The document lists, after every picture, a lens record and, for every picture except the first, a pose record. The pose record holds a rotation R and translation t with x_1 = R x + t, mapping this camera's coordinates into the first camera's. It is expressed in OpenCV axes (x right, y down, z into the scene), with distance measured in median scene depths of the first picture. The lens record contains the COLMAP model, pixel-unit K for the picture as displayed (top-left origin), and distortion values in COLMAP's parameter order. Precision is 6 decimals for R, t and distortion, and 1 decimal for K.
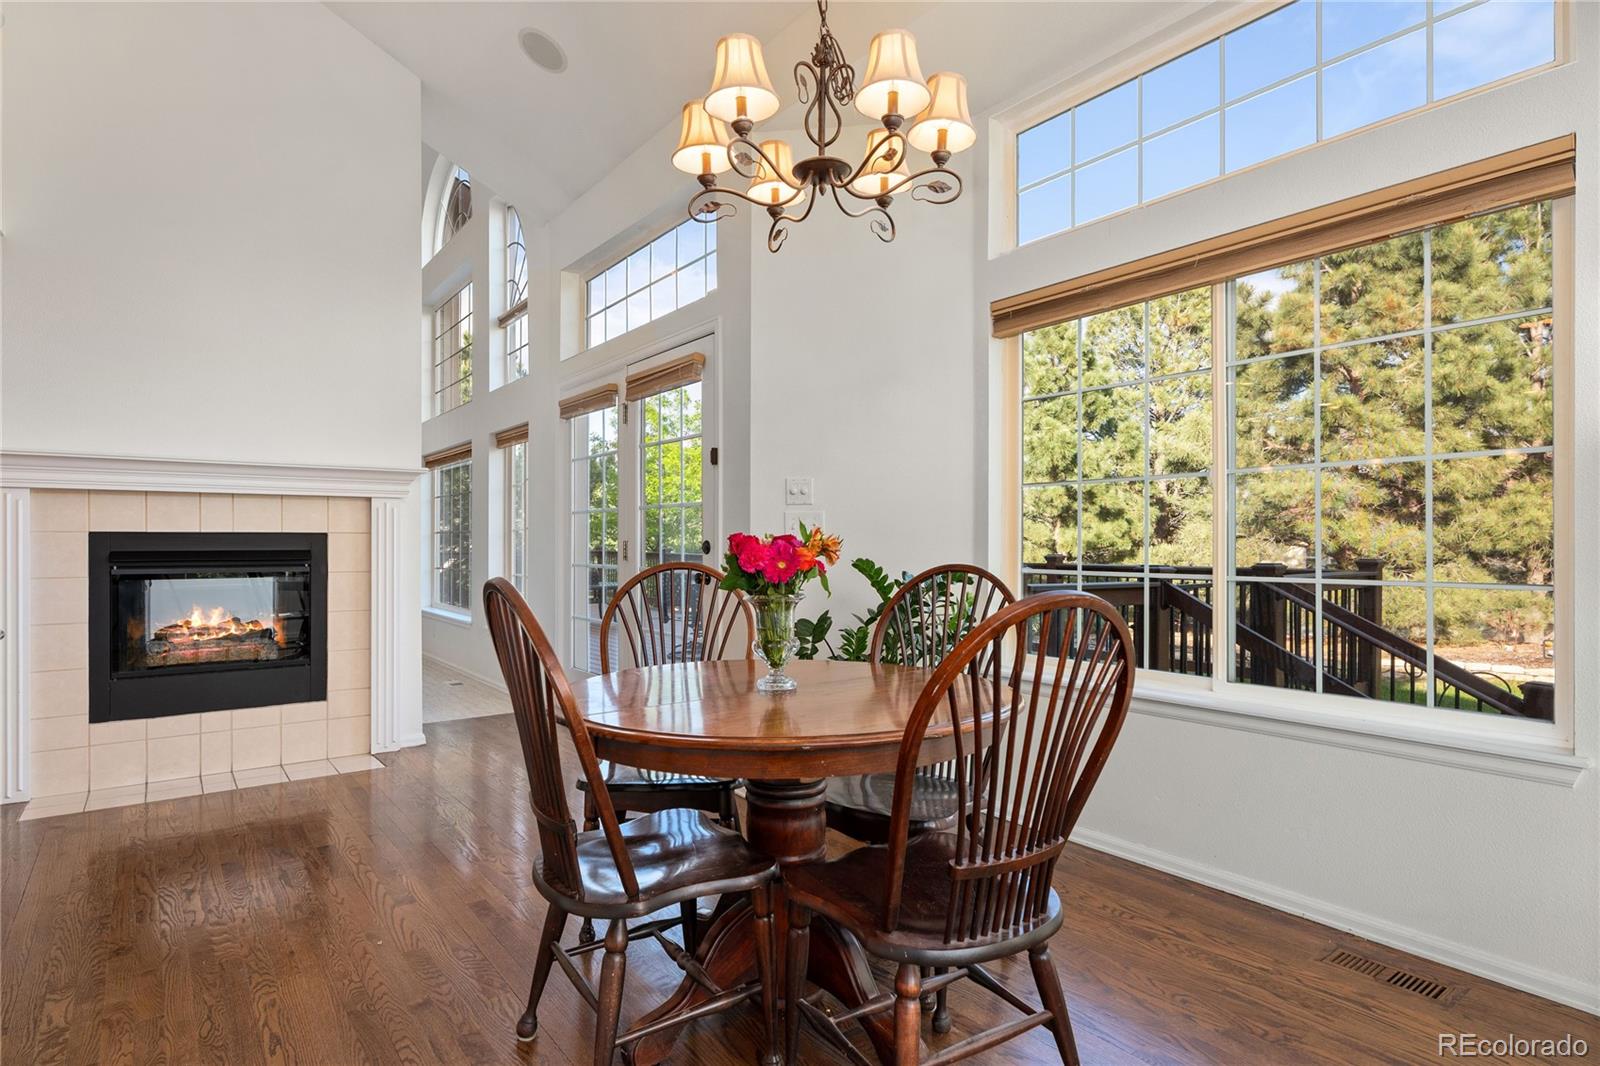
lens RADIAL K [[818.5, 0, 794.1], [0, 818.5, 536.1], [0, 0, 1]] dist [-0.004944, -0.000926]
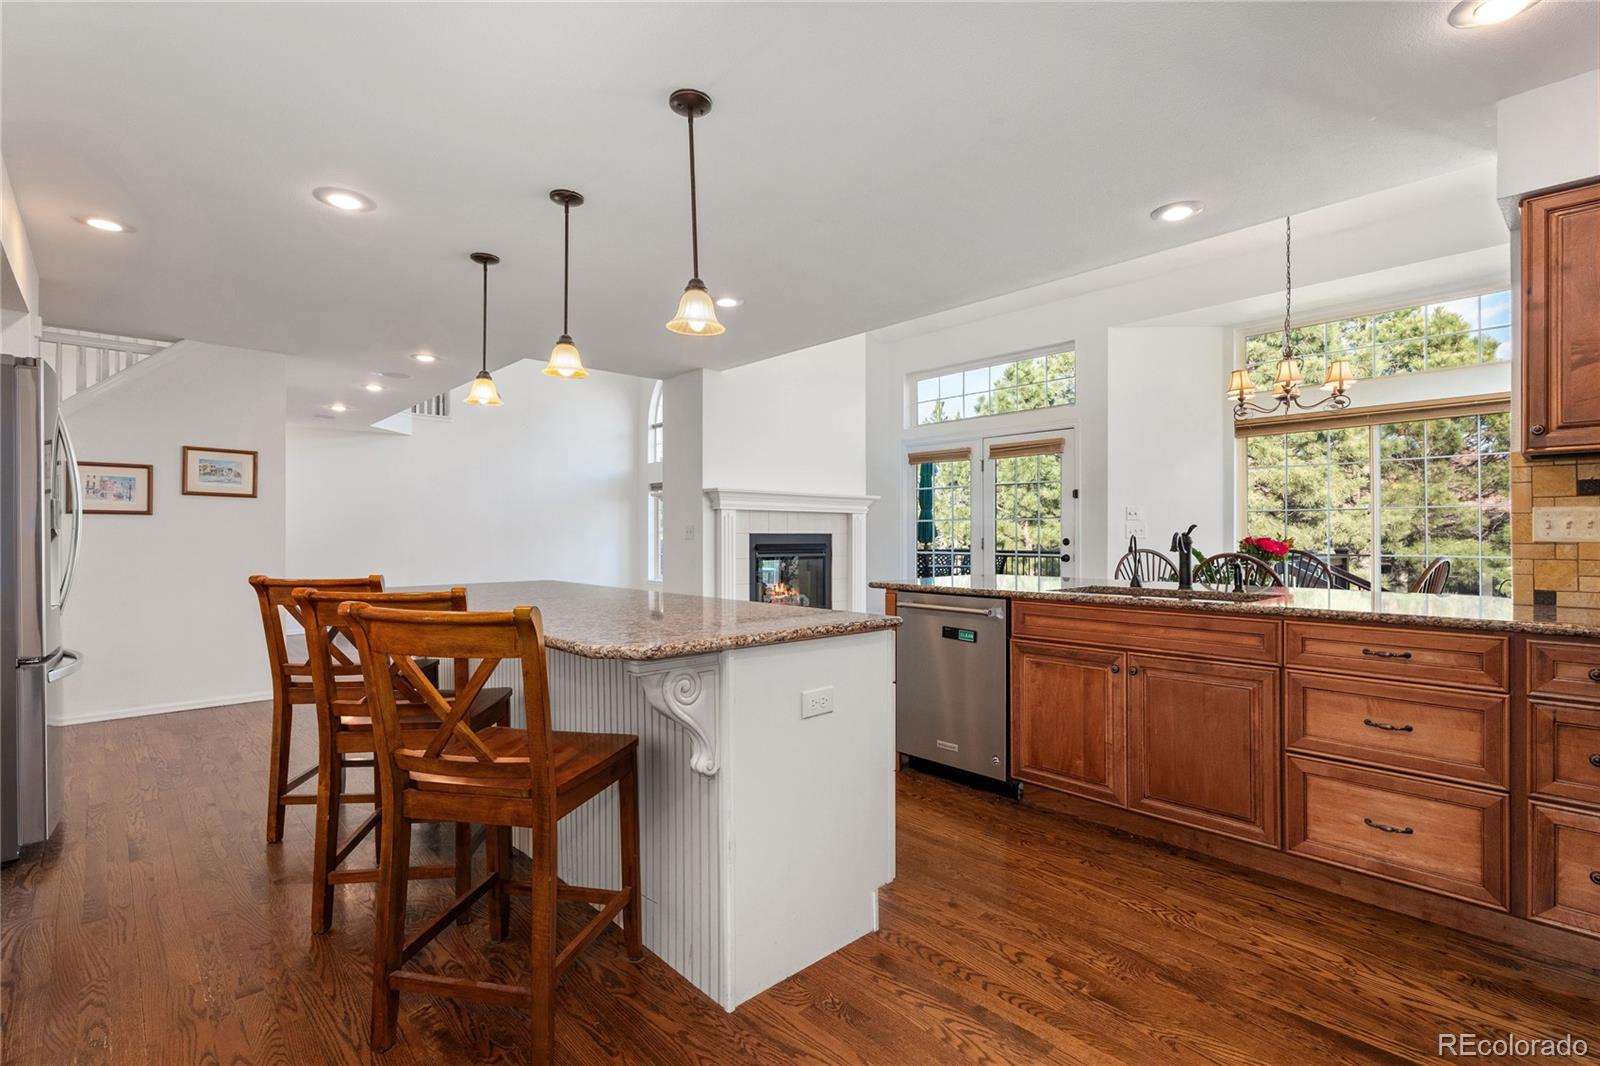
lens RADIAL K [[707.1, 0, 802.7], [0, 707.1, 533.2], [0, 0, 1]] dist [-0.000198, 0.000256]
pose [[0.994389, -0.000754, 0.105781, -0.250640], [0.000559, 0.999998, 0.001875, -0.002458], [-0.105782, -0.001805, 0.994388, -0.158109]]
